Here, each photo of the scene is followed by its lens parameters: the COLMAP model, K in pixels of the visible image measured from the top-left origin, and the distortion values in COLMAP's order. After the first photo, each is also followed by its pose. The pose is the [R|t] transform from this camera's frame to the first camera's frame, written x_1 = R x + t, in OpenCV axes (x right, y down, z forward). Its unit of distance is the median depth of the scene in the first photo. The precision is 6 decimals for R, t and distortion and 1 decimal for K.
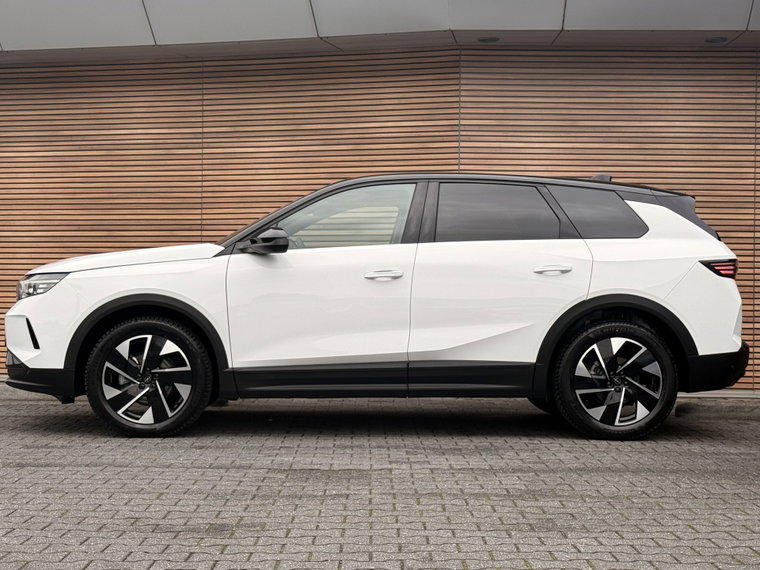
lens RADIAL K [[1375.6, 0, 380.0], [0, 1375.6, 285.0], [0, 0, 1]] dist [0.137560, 0.063851]
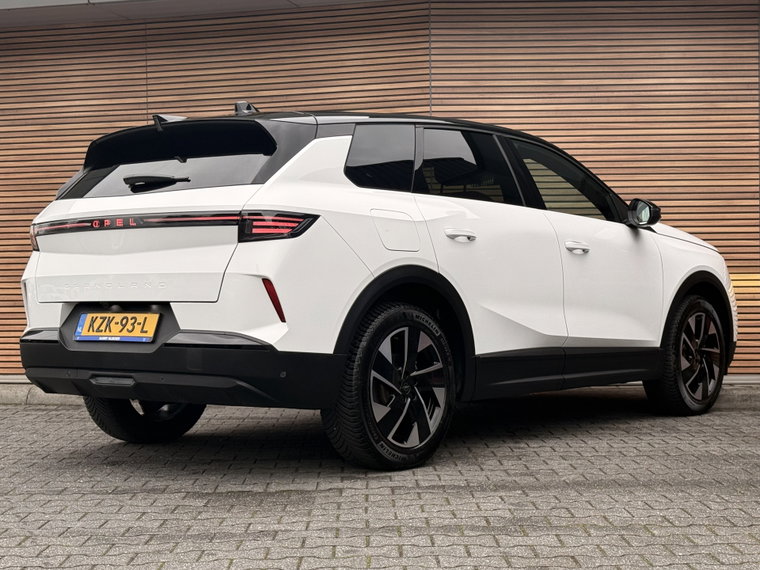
lens RADIAL K [[1313.3, 0, 380.0], [0, 1313.3, 285.0], [0, 0, 1]] dist [0.132988, 0.032709]
pose [[0.999759, -0.020694, 0.007331, 0.024108], [0.020645, 0.999764, 0.006715, 0.010044], [-0.007468, -0.006562, 0.999951, 0.214964]]
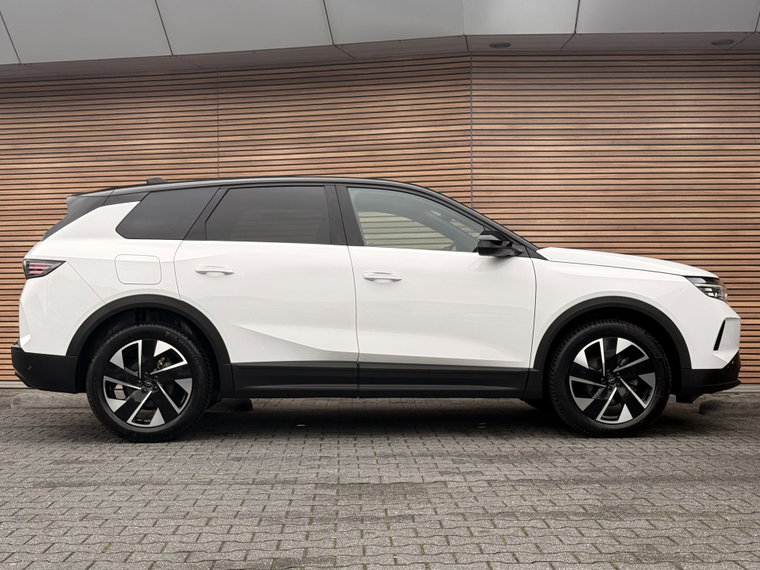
lens RADIAL K [[1226.2, 0, 380.0], [0, 1226.2, 285.0], [0, 0, 1]] dist [0.150318, -0.076341]
pose [[0.999674, -0.016228, 0.019695, -0.045772], [0.016274, 0.999865, -0.002186, -0.000399], [-0.019657, 0.002506, 0.999804, 0.138739]]
